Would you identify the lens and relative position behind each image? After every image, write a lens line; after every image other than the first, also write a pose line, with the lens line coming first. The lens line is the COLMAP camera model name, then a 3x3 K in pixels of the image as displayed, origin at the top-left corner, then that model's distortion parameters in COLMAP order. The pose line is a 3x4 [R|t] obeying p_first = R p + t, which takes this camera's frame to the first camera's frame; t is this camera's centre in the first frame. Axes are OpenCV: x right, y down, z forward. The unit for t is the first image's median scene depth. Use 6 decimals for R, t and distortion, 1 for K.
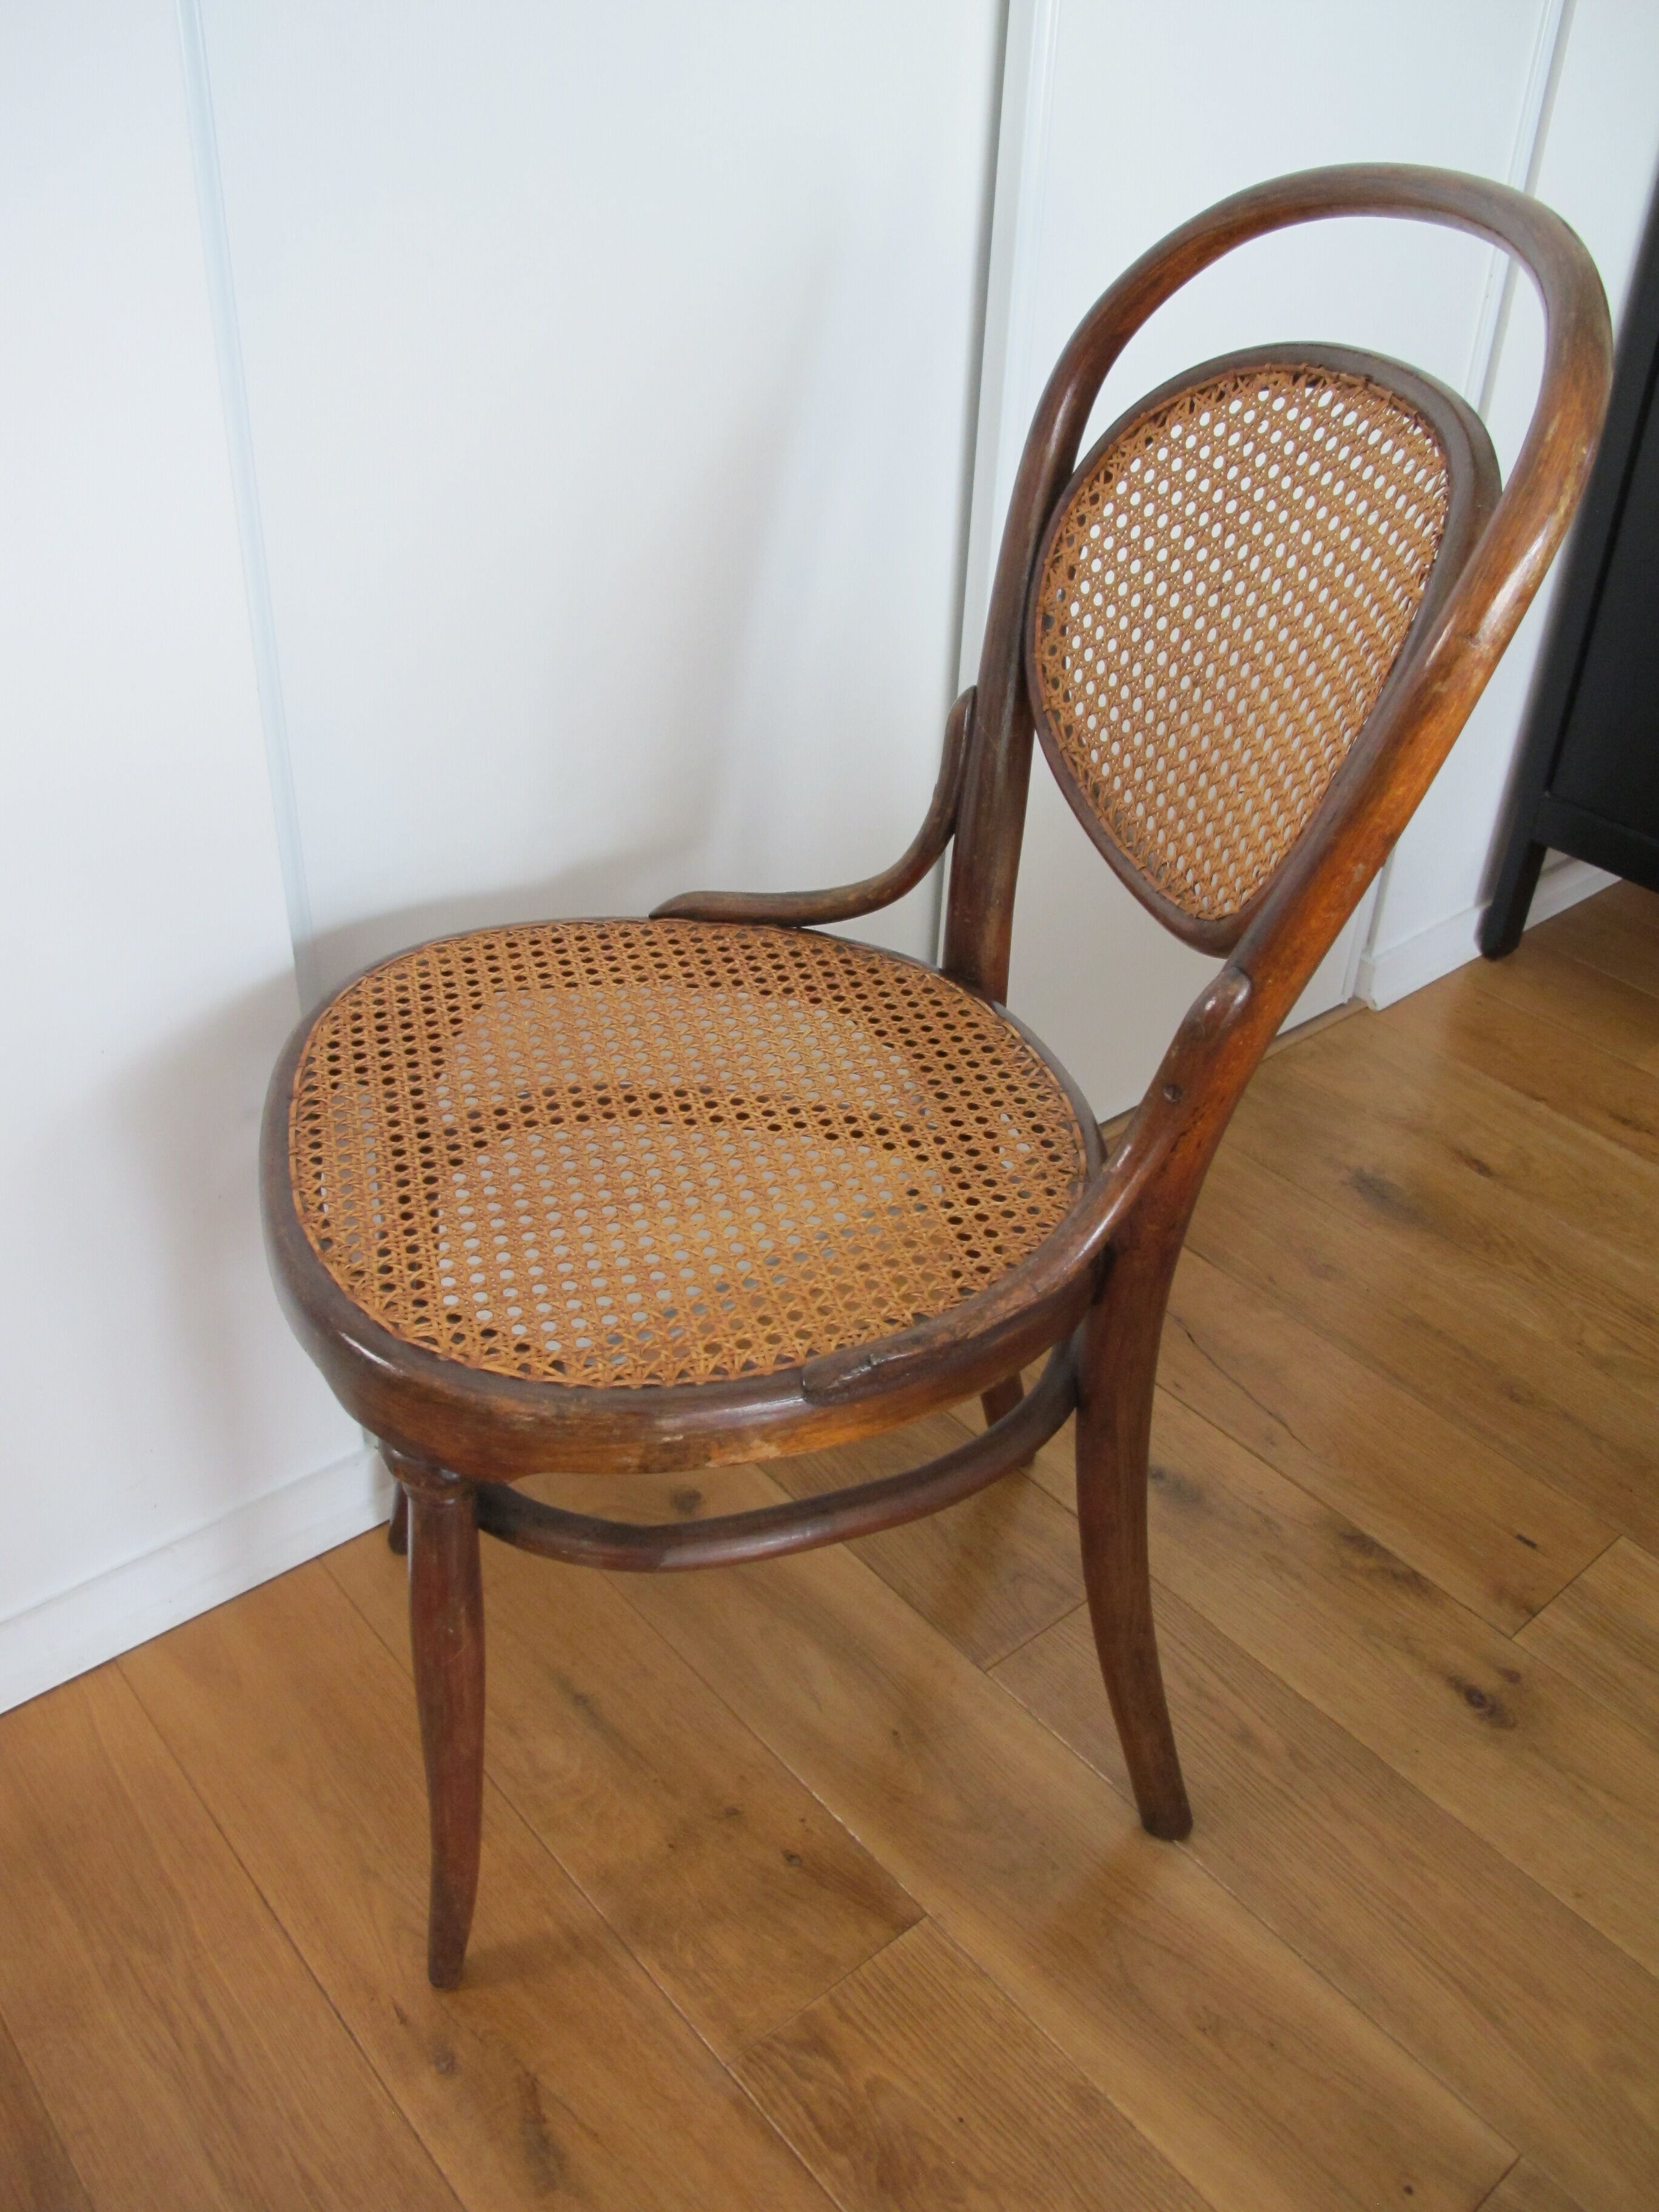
lens RADIAL K [[1846.6, 0, 824.4], [0, 1846.6, 1105.5], [0, 0, 1]] dist [-0.144584, 0.099945]
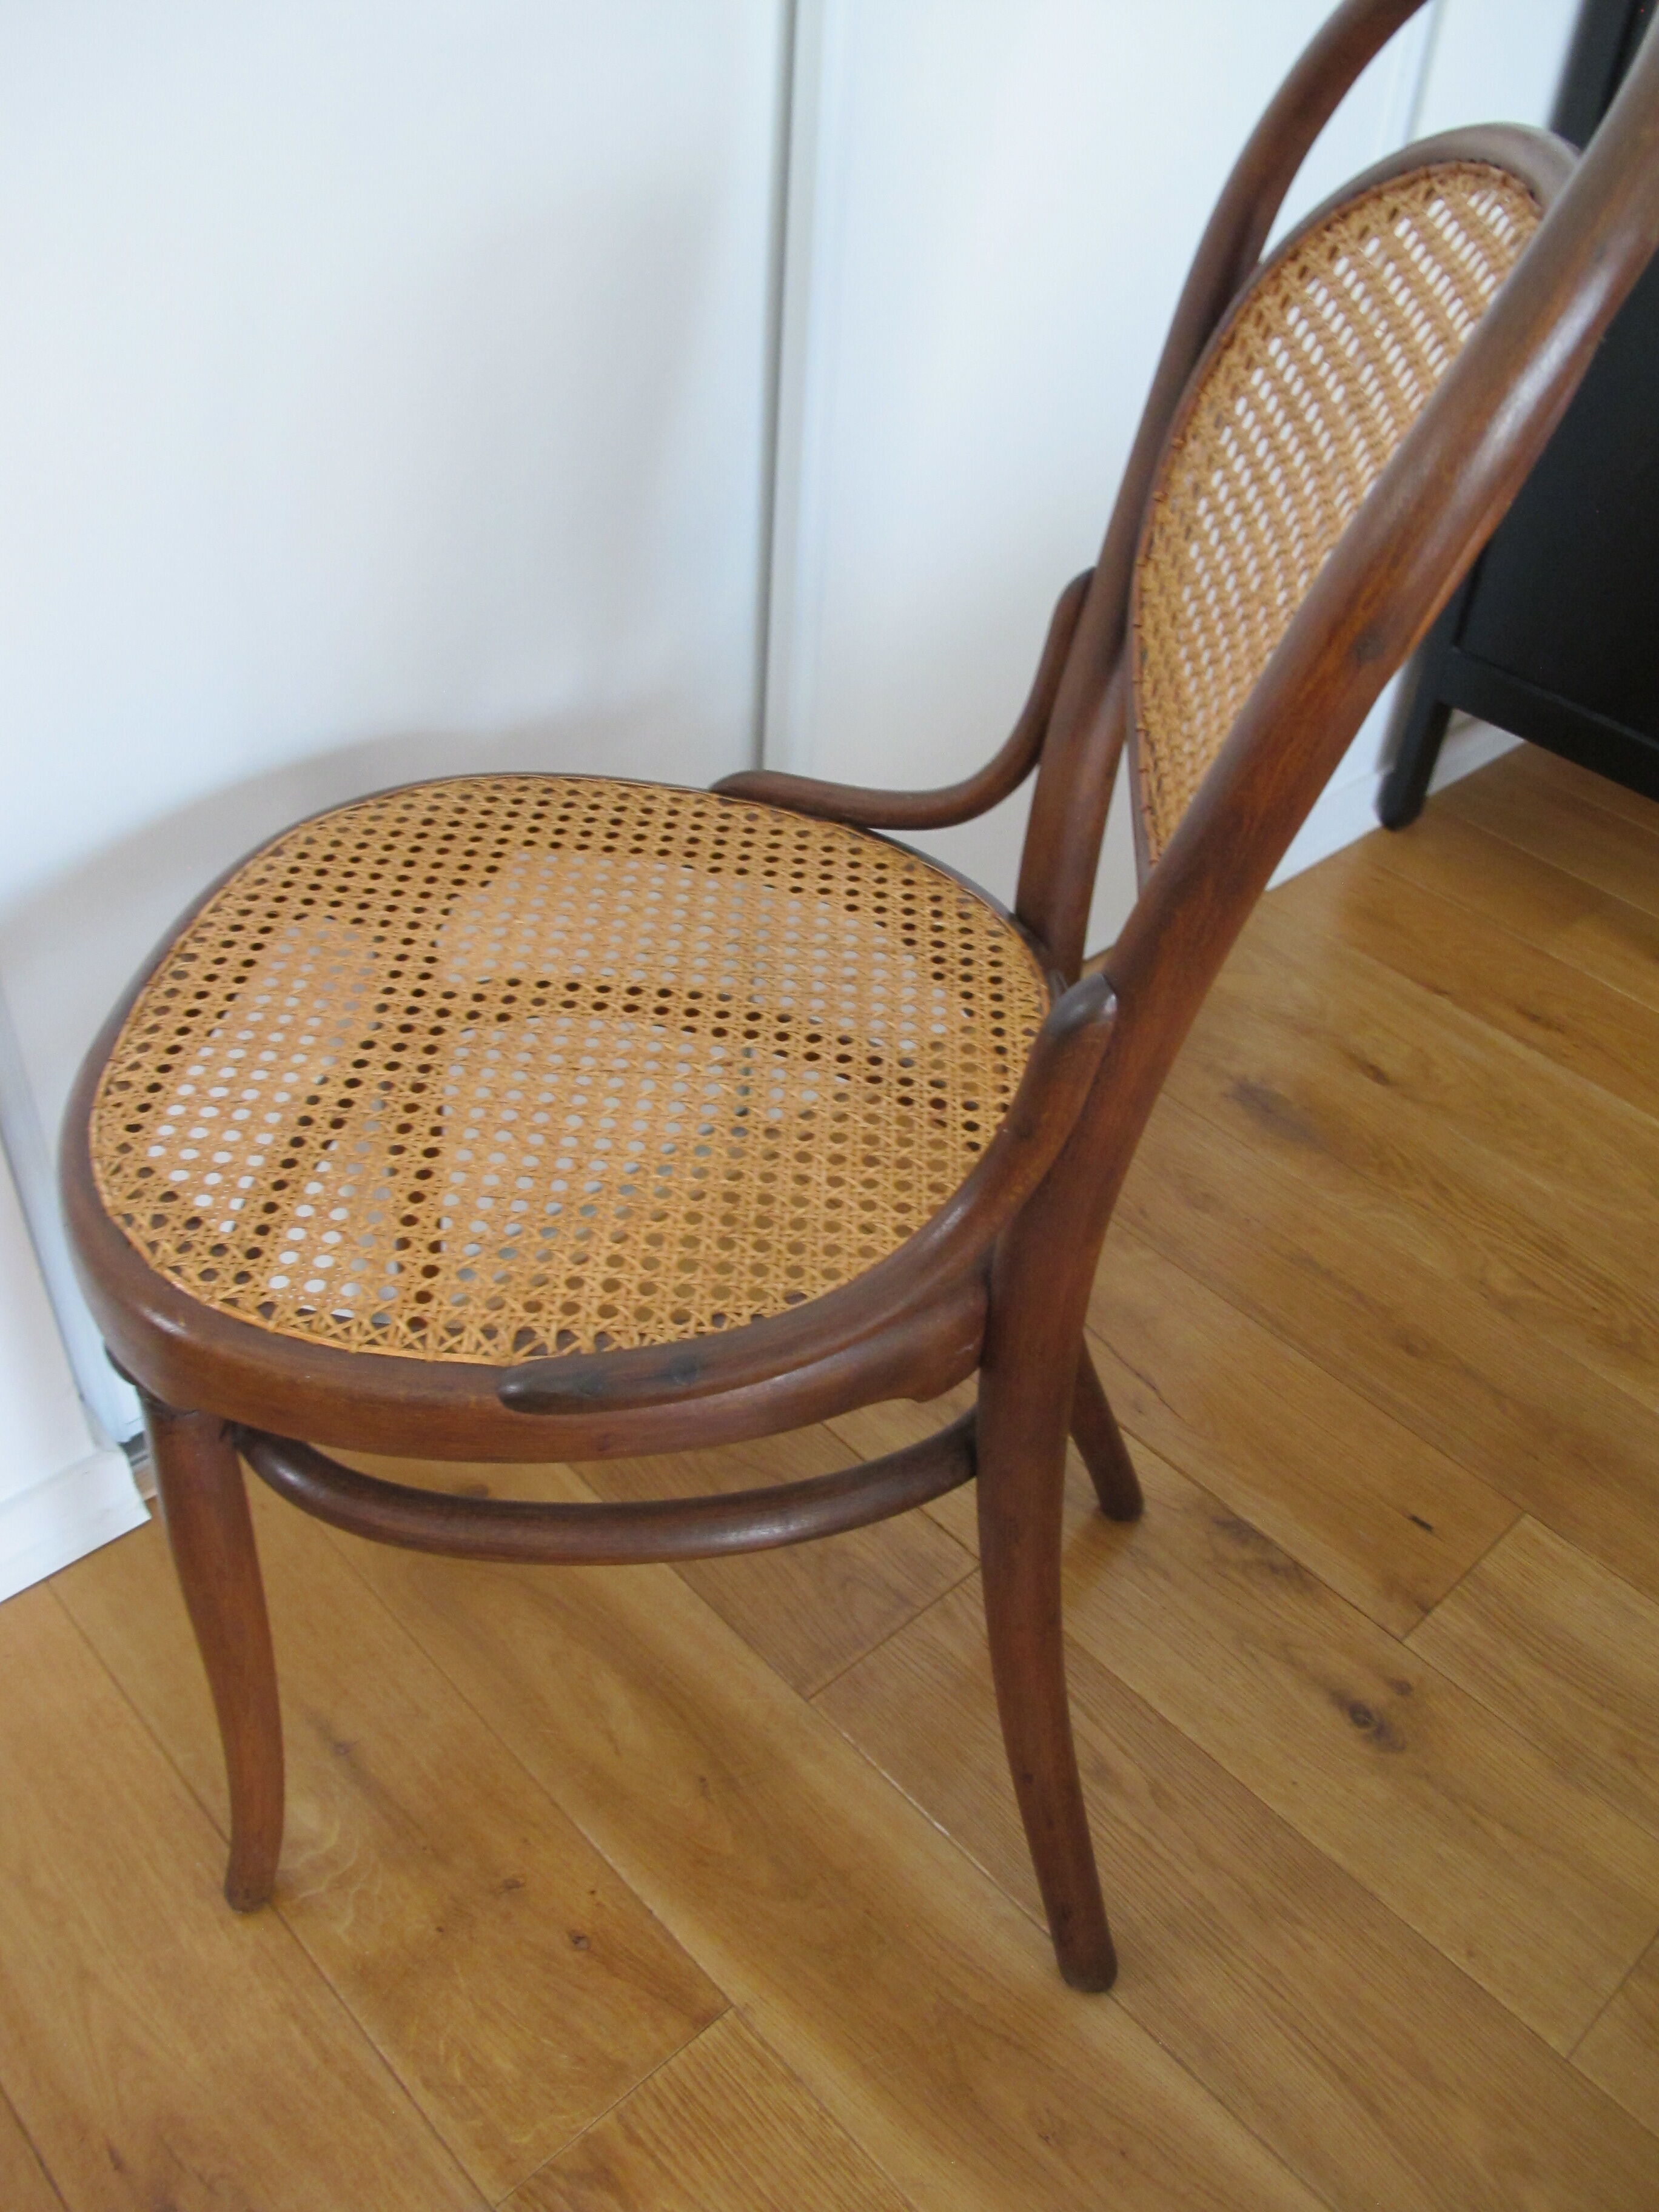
lens RADIAL K [[1846.6, 0, 826.2], [0, 1846.6, 1096.7], [0, 0, 1]] dist [-0.144584, 0.099945]
pose [[0.998451, -0.015535, 0.053420, 0.060631], [0.010379, 0.995378, 0.095477, -0.068705], [-0.054656, -0.094774, 0.993997, 0.171066]]
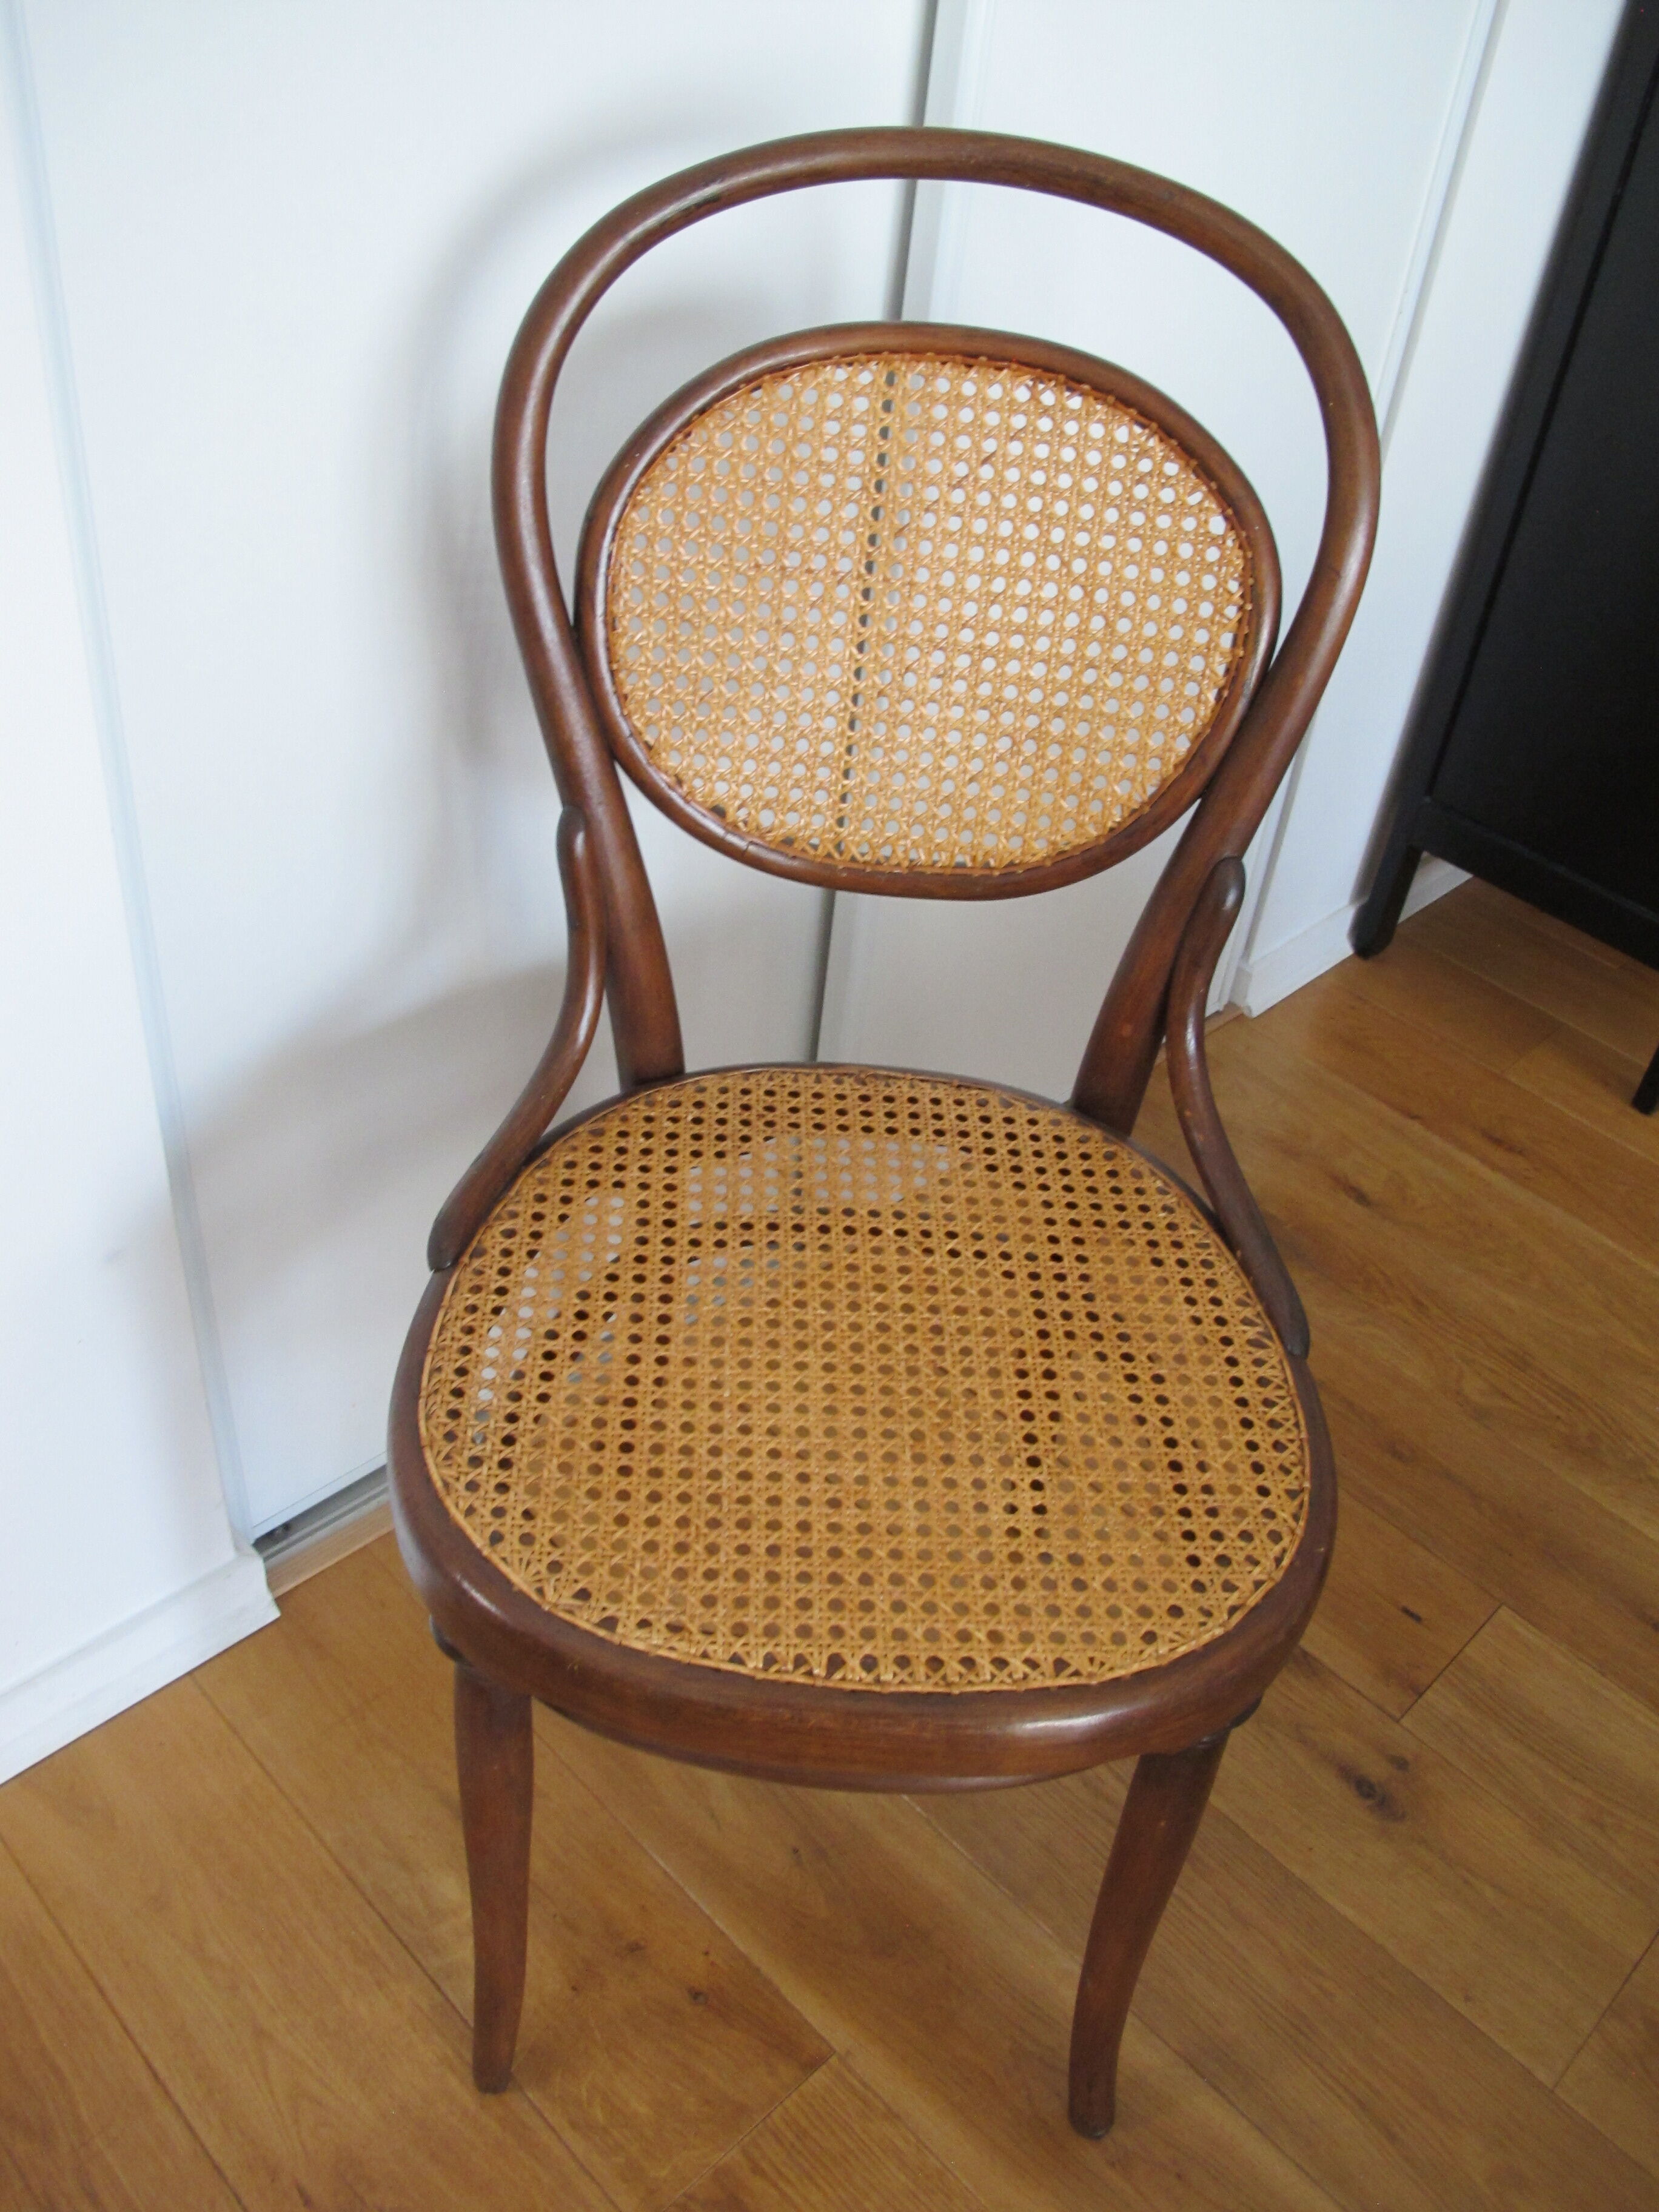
lens RADIAL K [[1846.6, 0, 818.4], [0, 1846.6, 1100.1], [0, 0, 1]] dist [-0.144584, 0.099945]
pose [[0.995644, -0.003743, 0.093164, -0.041171], [-0.003592, 0.996912, 0.078439, -0.148199], [-0.093170, -0.078432, 0.992556, 0.058427]]
